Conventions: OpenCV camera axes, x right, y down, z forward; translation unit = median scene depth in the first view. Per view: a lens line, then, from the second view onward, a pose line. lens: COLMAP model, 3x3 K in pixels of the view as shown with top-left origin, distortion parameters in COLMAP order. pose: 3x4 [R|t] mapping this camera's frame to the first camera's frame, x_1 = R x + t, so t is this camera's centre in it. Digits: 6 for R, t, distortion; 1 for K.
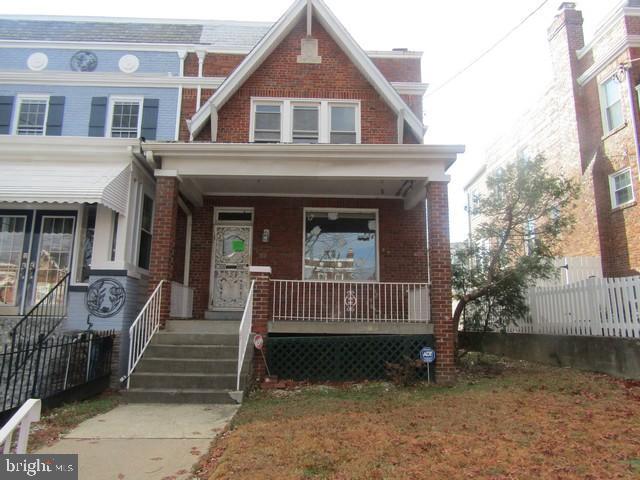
lens RADIAL K [[454.8, 0, 321.4], [0, 454.8, 238.1], [0, 0, 1]] dist [-0.019115, -0.001332]
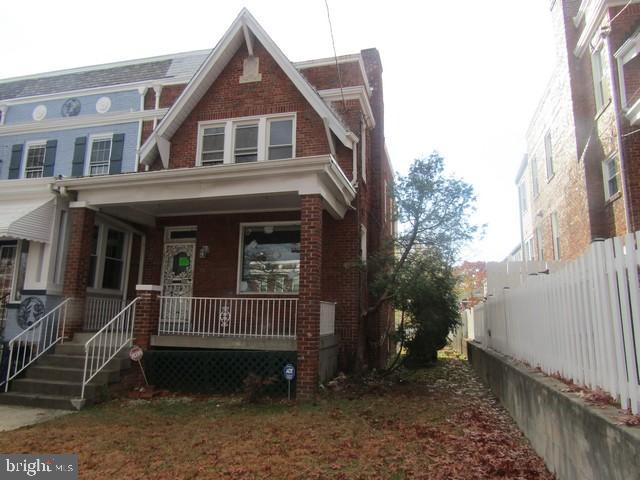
lens RADIAL K [[454.8, 0, 321.0], [0, 454.8, 239.8], [0, 0, 1]] dist [-0.019115, -0.001332]
pose [[0.959701, -0.043710, -0.277605, 0.421582], [0.044690, 0.998997, -0.002800, -0.017622], [0.277449, -0.009719, 0.960691, 0.050754]]
